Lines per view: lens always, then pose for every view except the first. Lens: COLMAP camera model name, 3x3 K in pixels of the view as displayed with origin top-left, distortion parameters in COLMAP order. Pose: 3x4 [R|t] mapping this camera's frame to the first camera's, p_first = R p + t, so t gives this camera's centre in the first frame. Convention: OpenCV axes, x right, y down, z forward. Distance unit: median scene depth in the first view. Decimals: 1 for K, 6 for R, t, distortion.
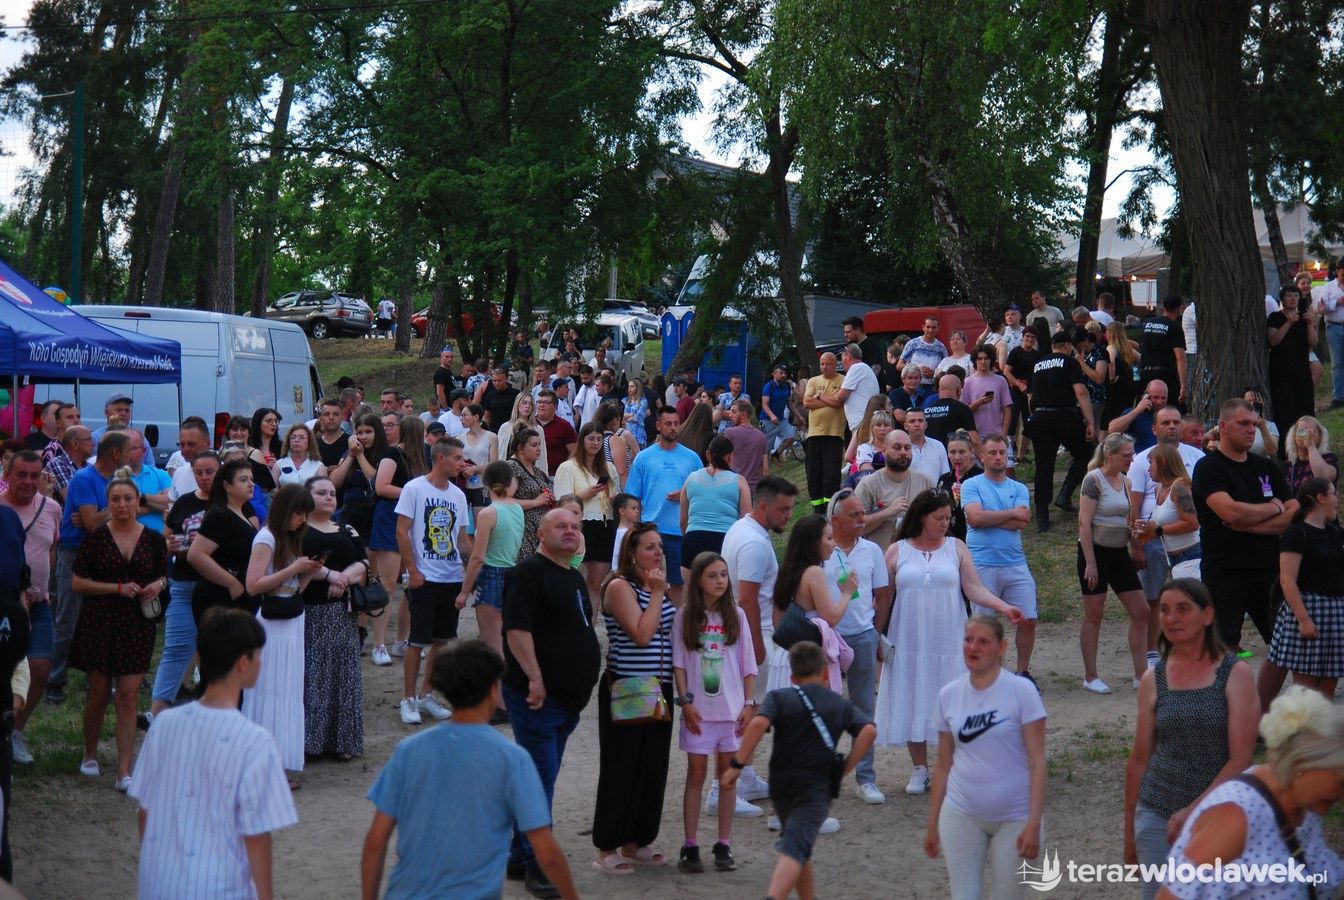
lens RADIAL K [[2716.3, 0, 681.1], [0, 2716.3, 440.1], [0, 0, 1]] dist [0.253256, 0.000000]
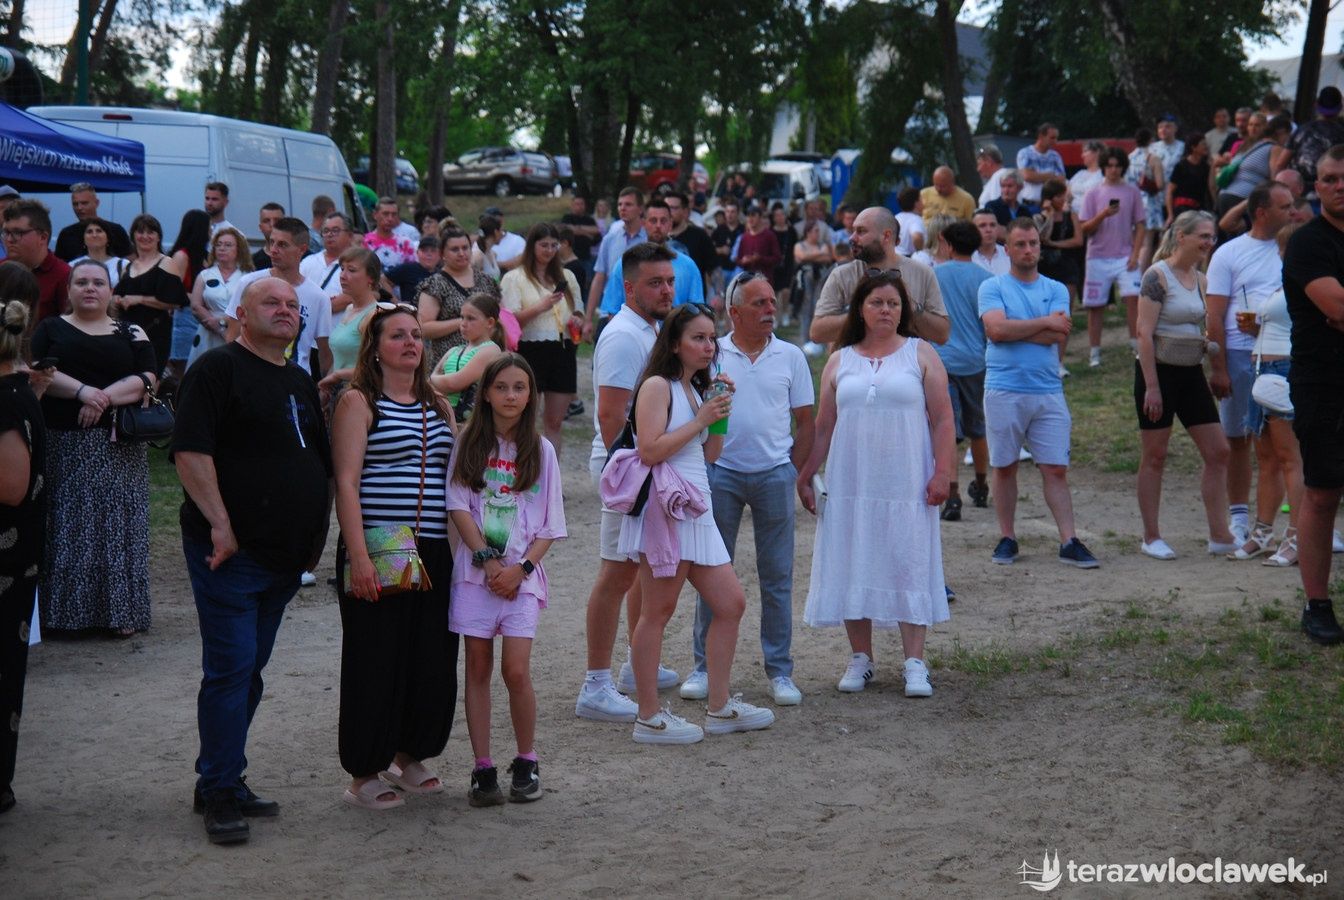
lens RADIAL K [[2716.3, 0, 666.5], [0, 2716.3, 449.7], [0, 0, 1]] dist [0.253256, 0.000000]
pose [[0.995733, 0.005853, -0.092091, 0.086473], [-0.001308, 0.998781, 0.049336, 0.025237], [0.092268, -0.049005, 0.994528, 0.236774]]
